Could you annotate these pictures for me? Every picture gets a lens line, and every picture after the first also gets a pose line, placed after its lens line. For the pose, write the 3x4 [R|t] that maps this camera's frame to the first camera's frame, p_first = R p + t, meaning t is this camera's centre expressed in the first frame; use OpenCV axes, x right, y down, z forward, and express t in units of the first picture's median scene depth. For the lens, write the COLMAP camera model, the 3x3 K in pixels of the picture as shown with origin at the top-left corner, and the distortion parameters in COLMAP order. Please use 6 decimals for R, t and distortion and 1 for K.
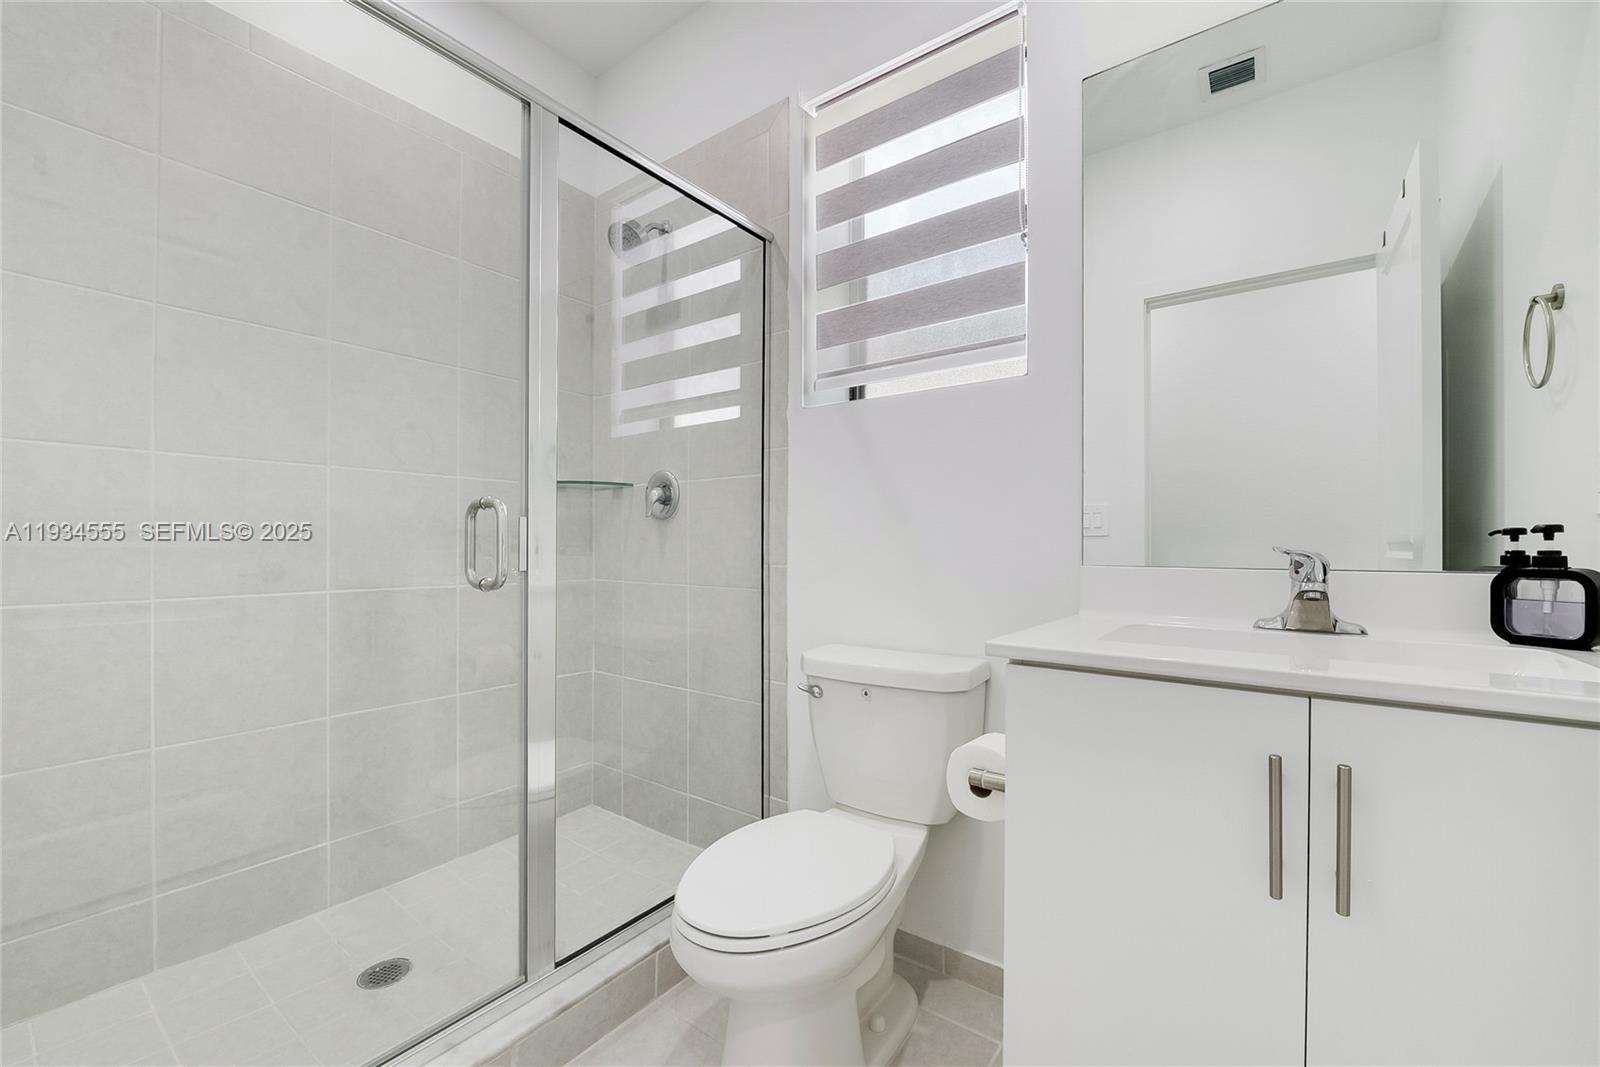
lens RADIAL K [[643.2, 0, 800.0], [0, 643.2, 533.5], [0, 0, 1]] dist [-0.016239, 0.000063]
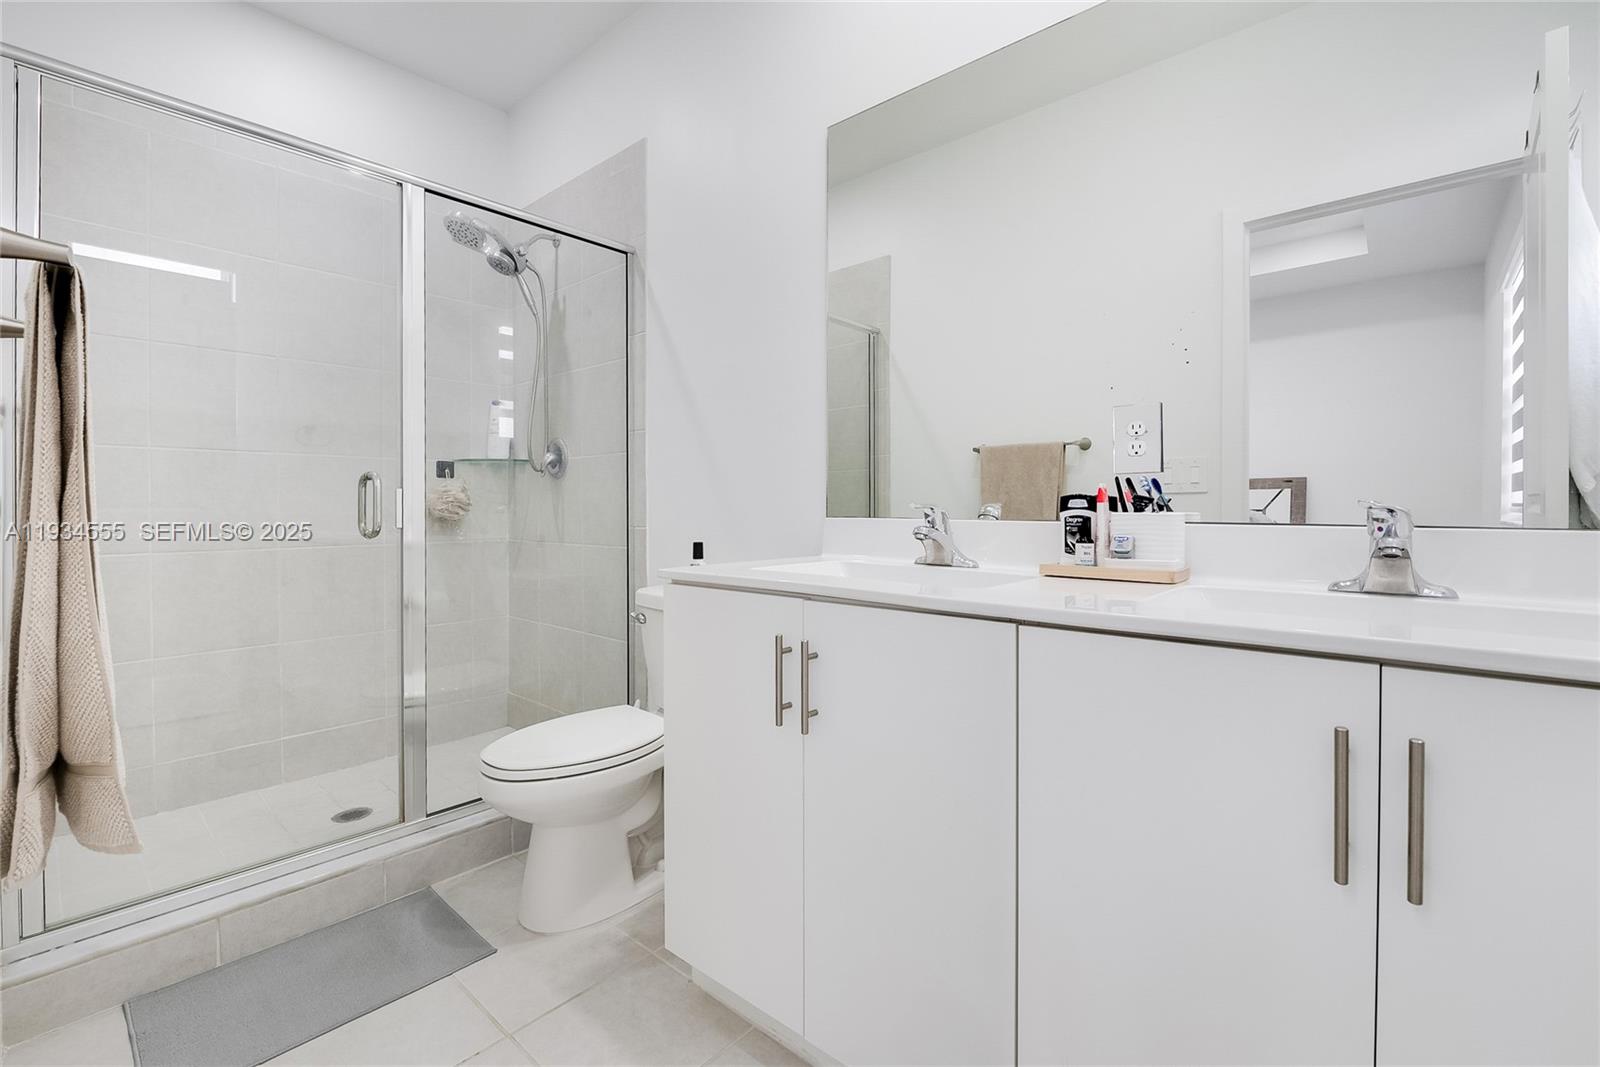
lens RADIAL K [[696.5, 0, 808.5], [0, 696.5, 493.9], [0, 0, 1]] dist [-0.002863, -0.000786]
pose [[0.996600, -0.011046, -0.081645, 0.217600], [0.011554, 0.999917, 0.005755, -0.002587], [0.081574, -0.006679, 0.996645, -0.162120]]
